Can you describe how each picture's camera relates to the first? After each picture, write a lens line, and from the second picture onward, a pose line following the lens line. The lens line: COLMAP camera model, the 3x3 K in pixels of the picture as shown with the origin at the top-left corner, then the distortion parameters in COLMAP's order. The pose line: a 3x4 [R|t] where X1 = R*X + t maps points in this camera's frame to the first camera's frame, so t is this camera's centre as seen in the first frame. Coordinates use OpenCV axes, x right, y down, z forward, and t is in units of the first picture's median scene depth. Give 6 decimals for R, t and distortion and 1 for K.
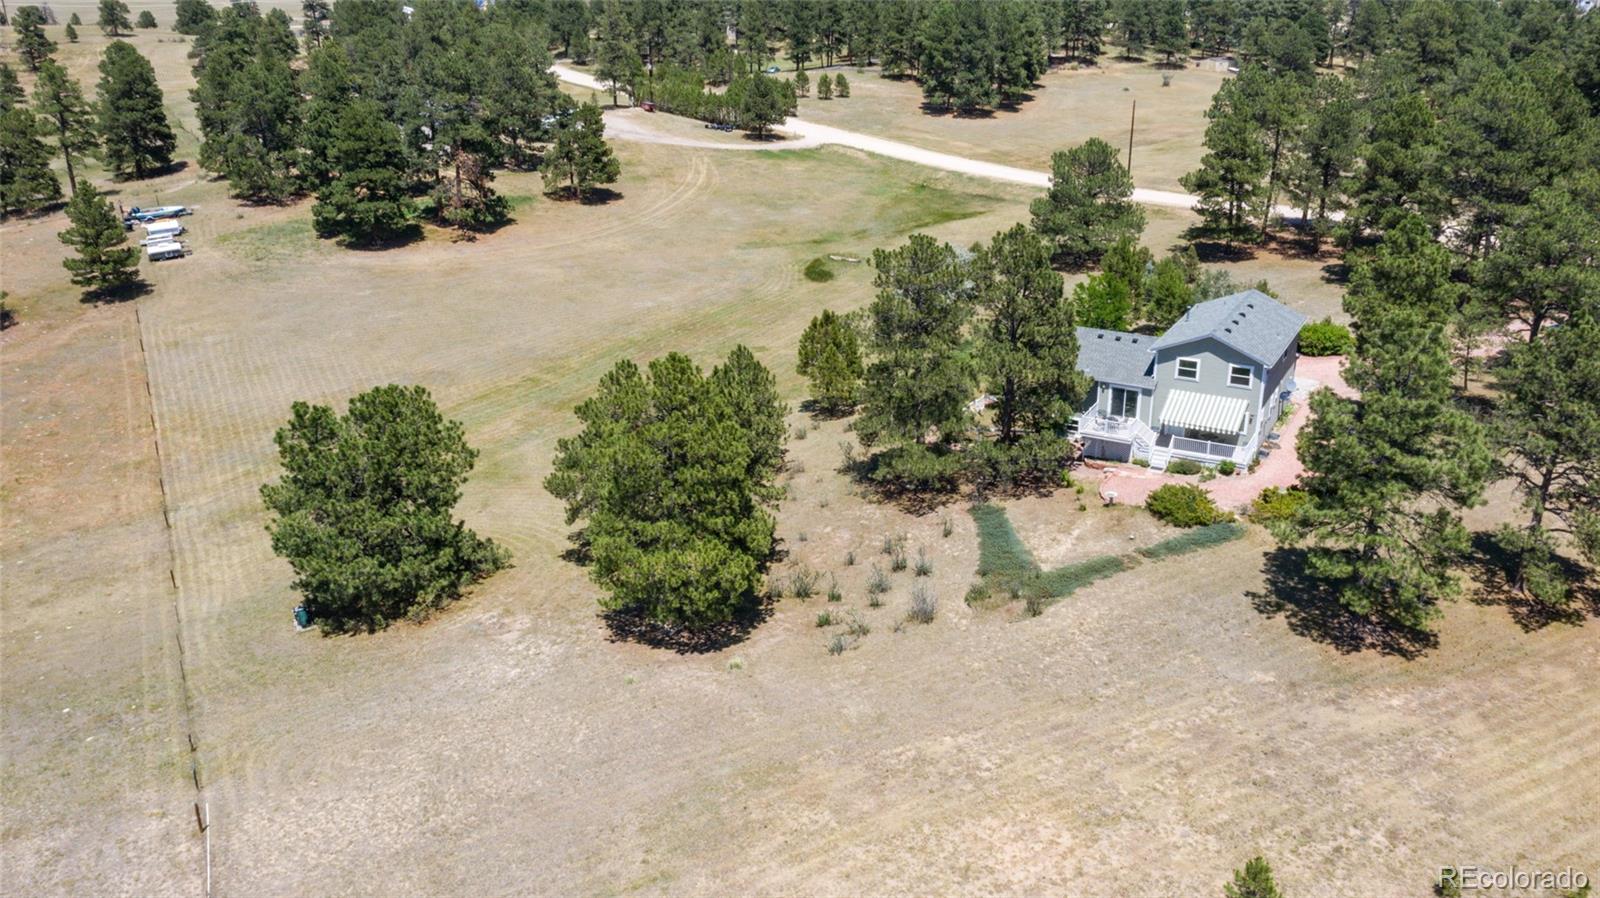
lens RADIAL K [[1259.9, 0, 800.0], [0, 1259.9, 449.0], [0, 0, 1]] dist [-0.004747, 0.008839]
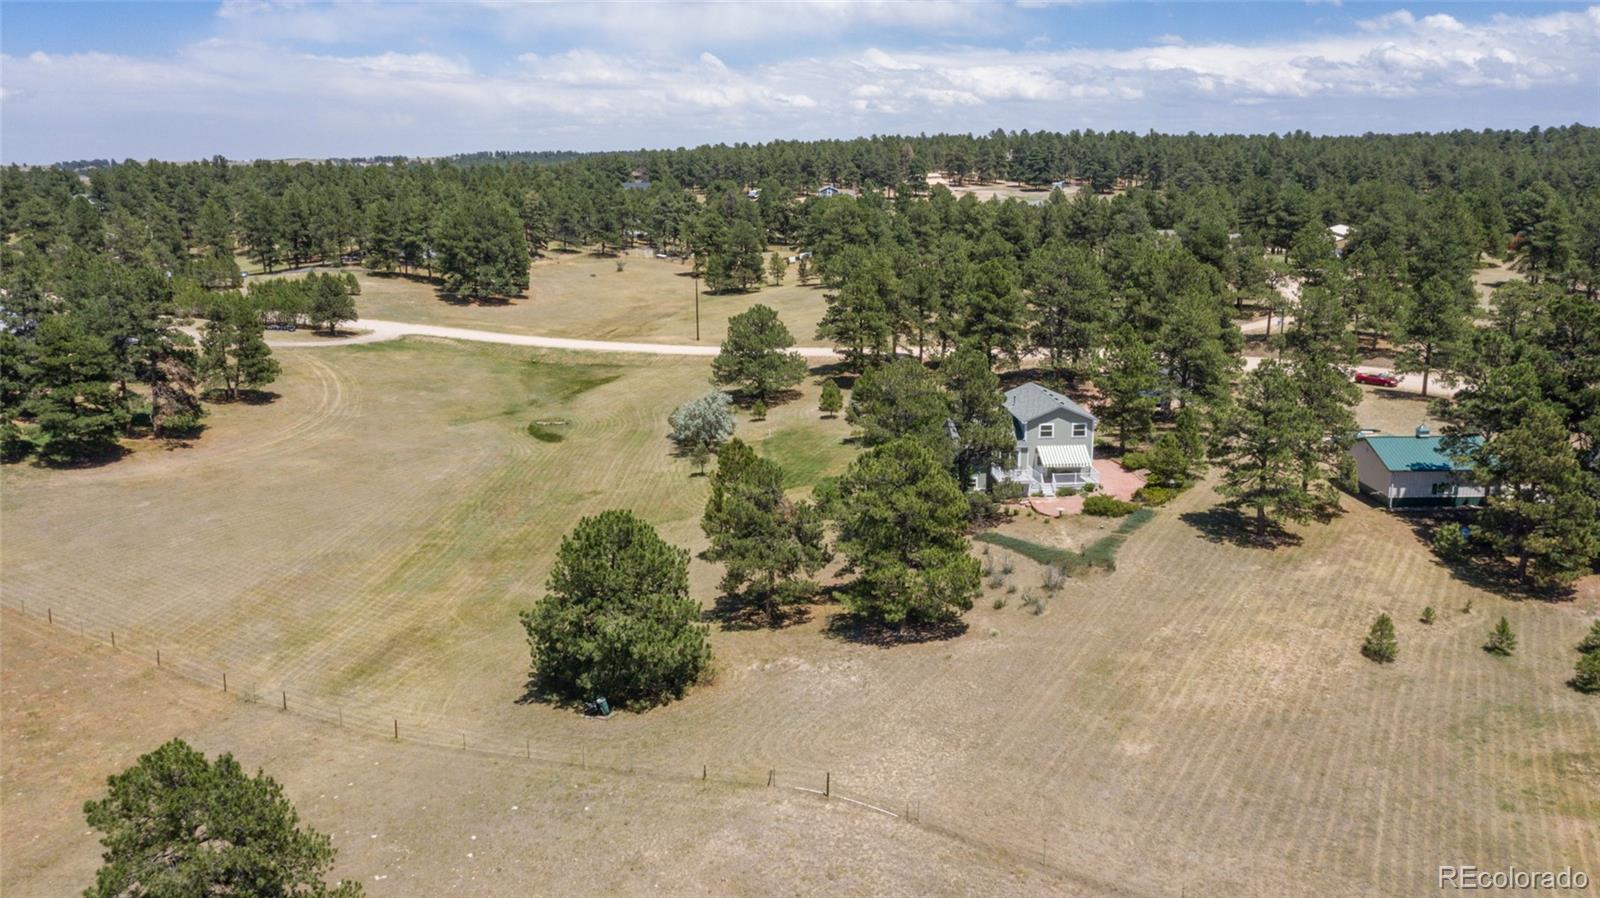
lens RADIAL K [[1259.9, 0, 800.0], [0, 1259.9, 449.0], [0, 0, 1]] dist [-0.004747, 0.008839]
pose [[0.832107, -0.121133, 0.541225, -0.403329], [0.199478, 0.975919, -0.088265, 0.017490], [-0.517500, 0.181408, 0.836233, -0.065337]]
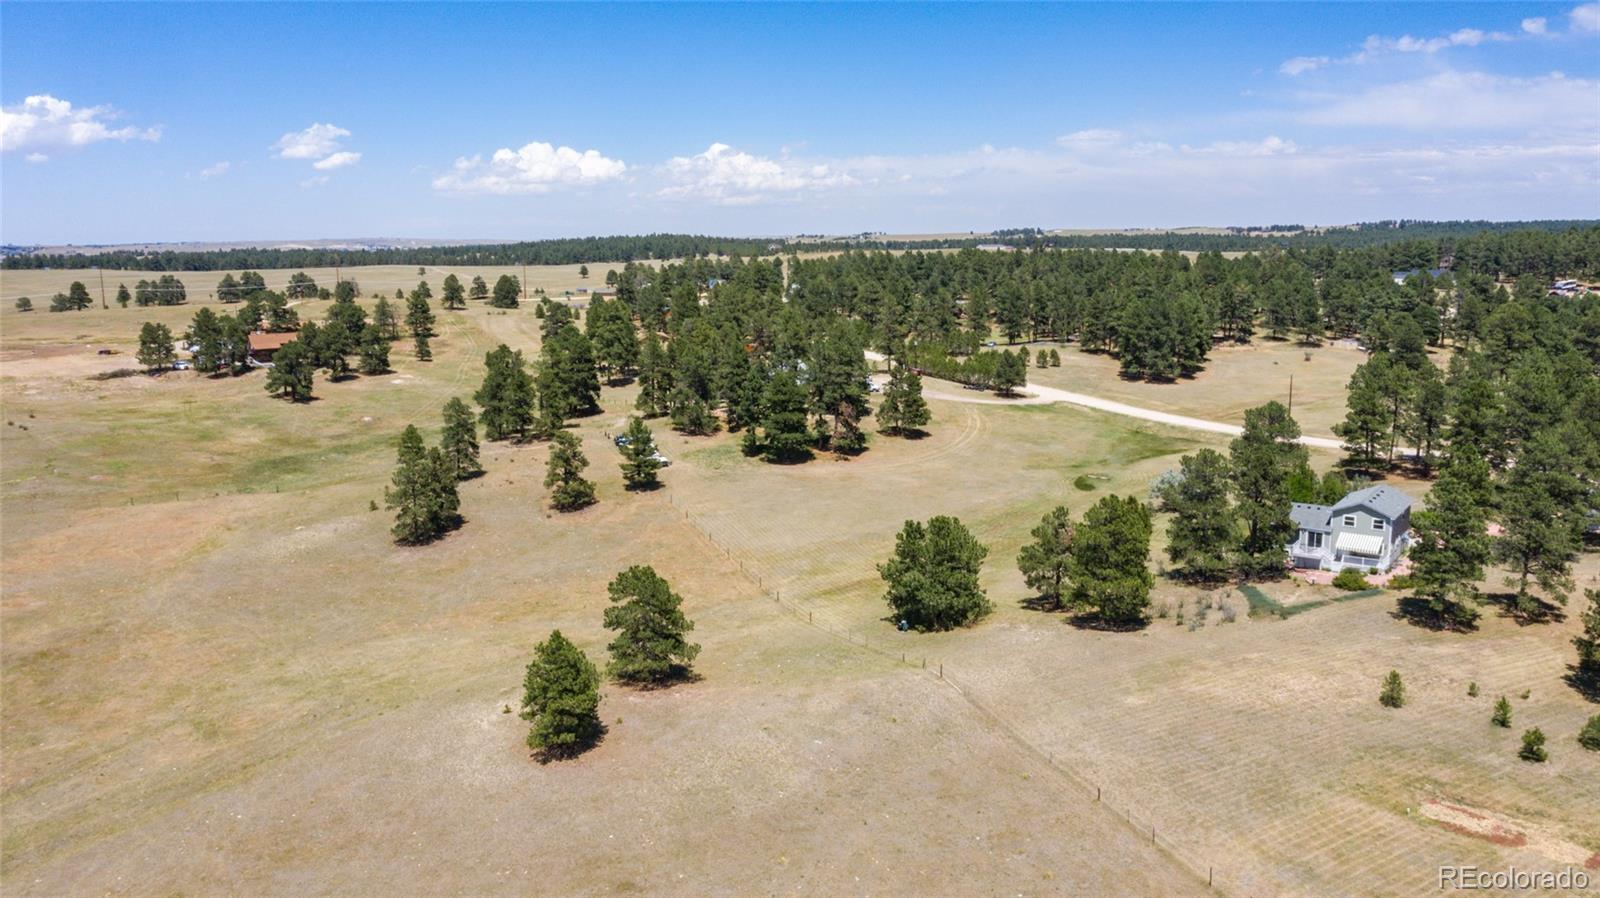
lens RADIAL K [[1259.9, 0, 800.0], [0, 1259.9, 449.0], [0, 0, 1]] dist [-0.004747, 0.008839]
pose [[0.995235, 0.019271, -0.095586, -0.176495], [-0.037573, 0.980369, -0.193561, 0.119249], [0.089979, 0.196230, 0.976421, -0.496835]]
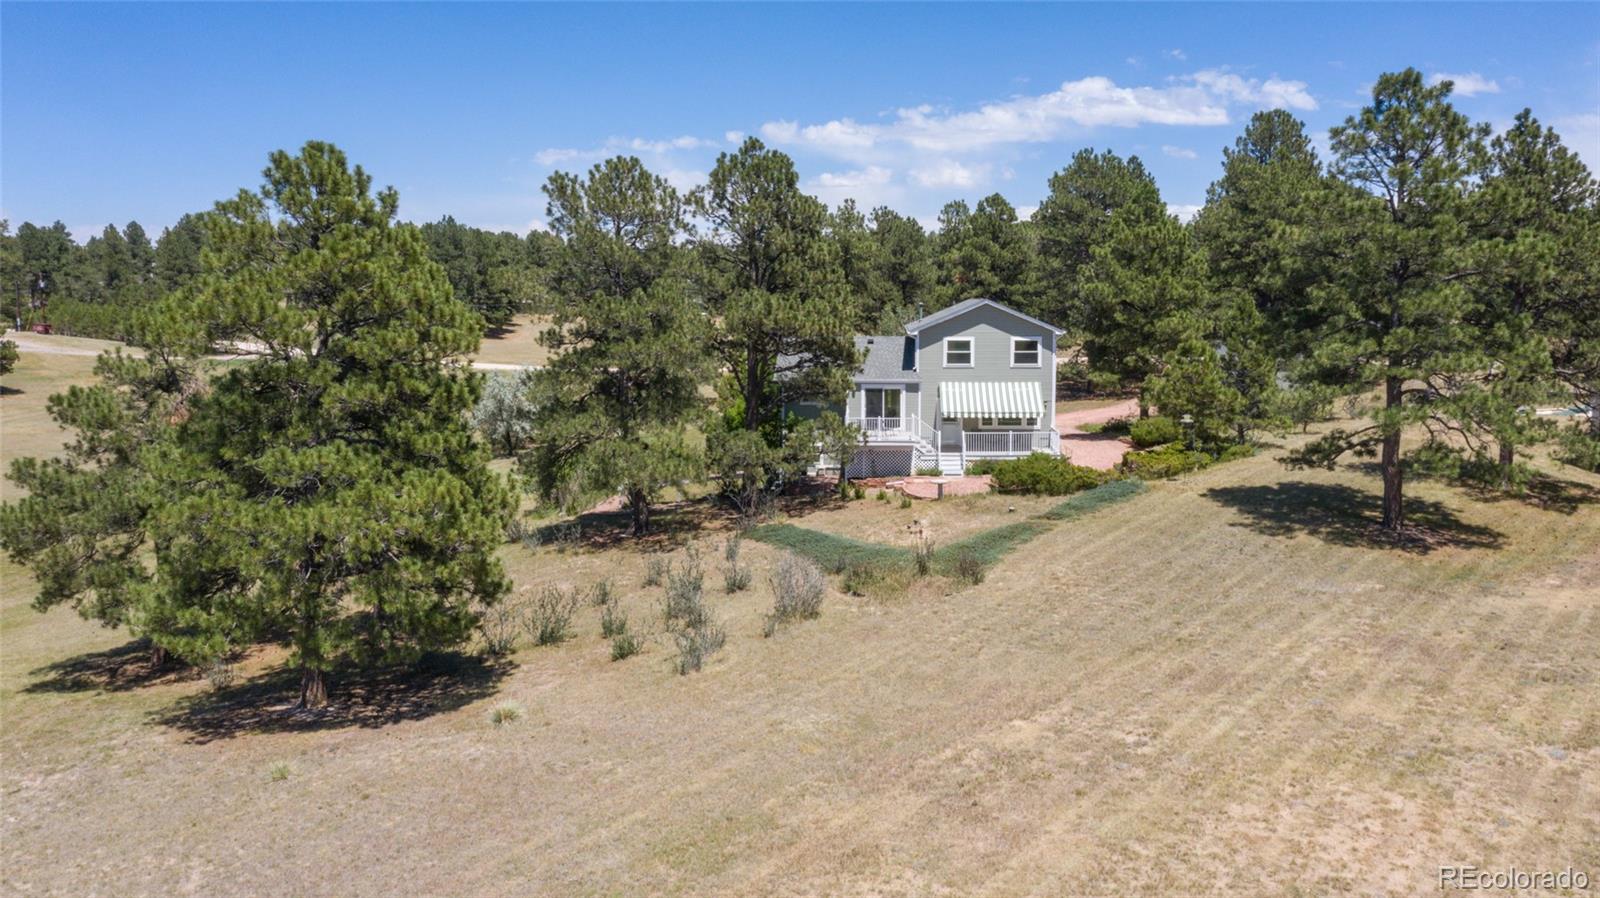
lens RADIAL K [[1266.5, 0, 800.0], [0, 1266.5, 449.0], [0, 0, 1]] dist [-0.008606, -0.006495]
pose [[0.899175, -0.041308, 0.435634, -0.062069], [0.151414, 0.963408, -0.221175, 0.078025], [-0.410557, 0.264837, 0.872528, 0.197133]]
